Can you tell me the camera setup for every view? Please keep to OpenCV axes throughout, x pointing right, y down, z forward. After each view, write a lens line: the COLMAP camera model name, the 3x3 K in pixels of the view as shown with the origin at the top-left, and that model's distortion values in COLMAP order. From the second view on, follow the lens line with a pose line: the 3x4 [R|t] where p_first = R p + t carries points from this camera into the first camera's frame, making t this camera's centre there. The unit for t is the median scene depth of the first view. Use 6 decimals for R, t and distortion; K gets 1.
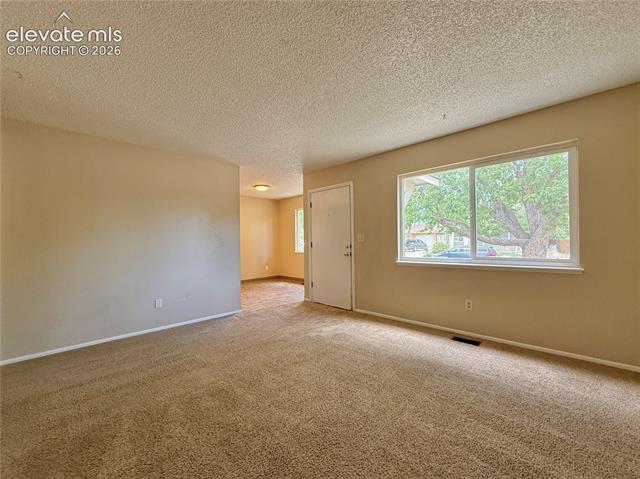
lens RADIAL K [[261.3, 0, 322.1], [0, 261.3, 243.5], [0, 0, 1]] dist [0.002532, 0.000228]
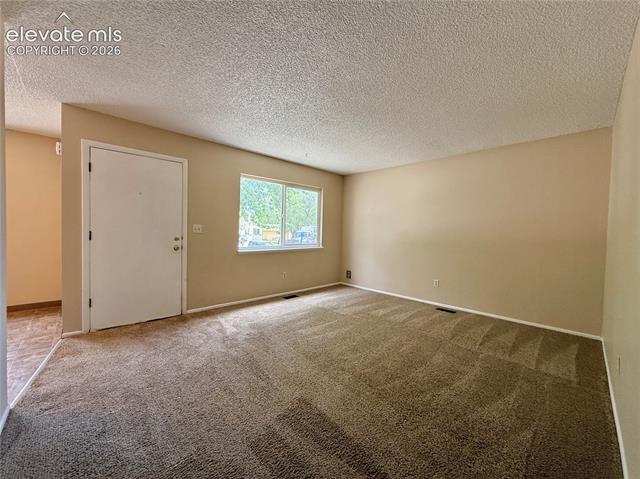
lens RADIAL K [[261.3, 0, 321.3], [0, 261.3, 238.9], [0, 0, 1]] dist [0.002532, 0.000228]
pose [[0.032682, -0.022868, 0.999204, -0.802865], [-0.020723, 0.999508, 0.023553, -0.016280], [-0.999251, -0.021476, 0.032192, 0.611580]]
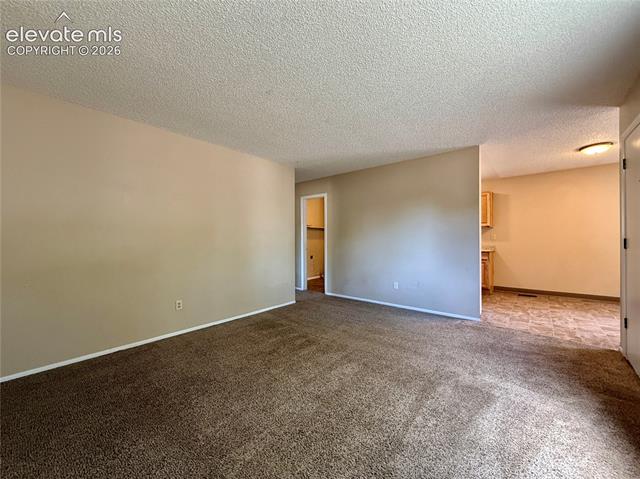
lens RADIAL K [[261.3, 0, 322.2], [0, 261.3, 236.4], [0, 0, 1]] dist [0.002532, 0.000228]
pose [[0.070636, 0.001429, -0.997501, 0.555696], [-0.006805, 0.999976, 0.000951, -0.005584], [0.997479, 0.006721, 0.070644, 0.513455]]
